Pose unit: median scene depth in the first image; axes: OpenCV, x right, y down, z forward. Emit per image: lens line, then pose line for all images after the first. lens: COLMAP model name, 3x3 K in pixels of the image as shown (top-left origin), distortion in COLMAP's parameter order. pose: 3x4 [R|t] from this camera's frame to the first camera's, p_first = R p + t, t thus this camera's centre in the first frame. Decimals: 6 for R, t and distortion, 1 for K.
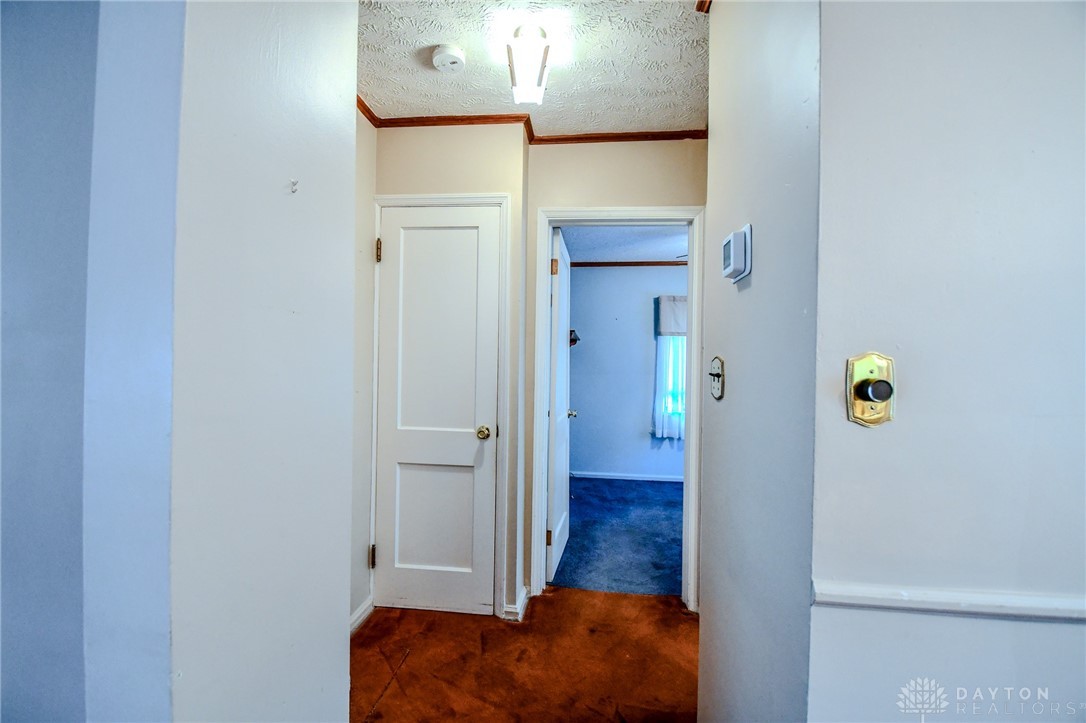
lens RADIAL K [[482.9, 0, 542.6], [0, 482.9, 371.8], [0, 0, 1]] dist [-0.002132, -0.001193]
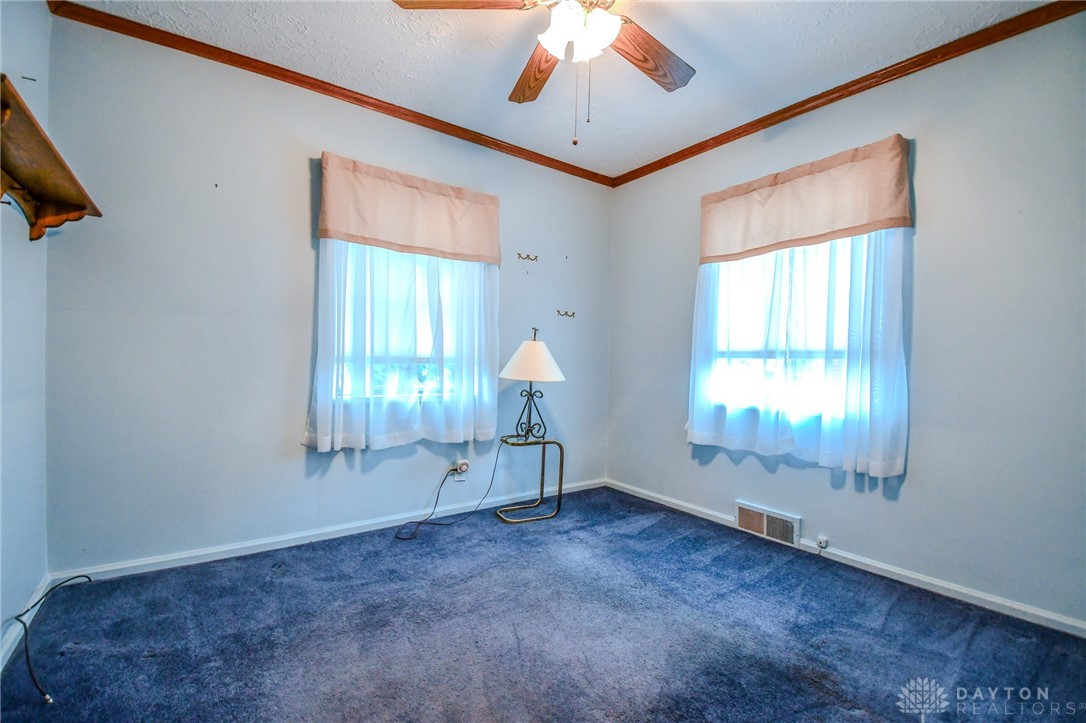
lens RADIAL K [[482.9, 0, 539.4], [0, 482.9, 362.2], [0, 0, 1]] dist [-0.002132, -0.001193]
pose [[0.745047, -0.014208, 0.666861, 0.082204], [-0.010198, 0.999414, 0.032686, 0.029211], [-0.666934, -0.031153, 0.744465, 0.504885]]
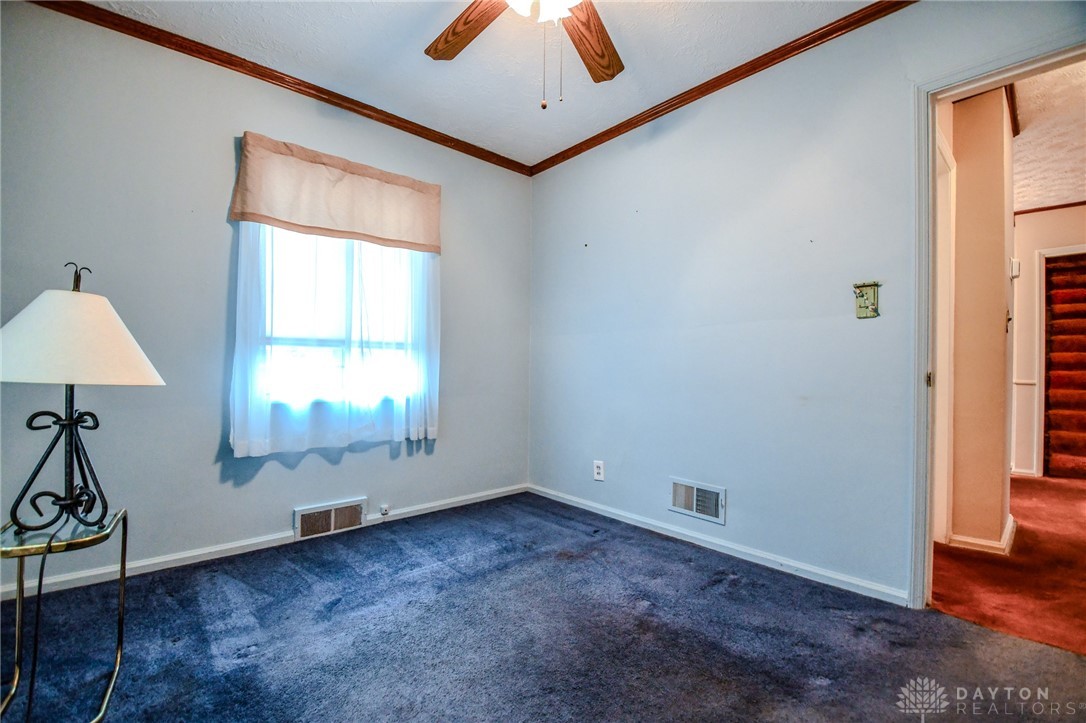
lens RADIAL K [[482.9, 0, 533.1], [0, 482.9, 366.8], [0, 0, 1]] dist [-0.002132, -0.001193]
pose [[-0.737625, -0.038994, 0.674084, 0.120895], [-0.040671, 0.999084, 0.013289, 0.043986], [-0.673985, -0.017613, -0.738535, 0.951592]]
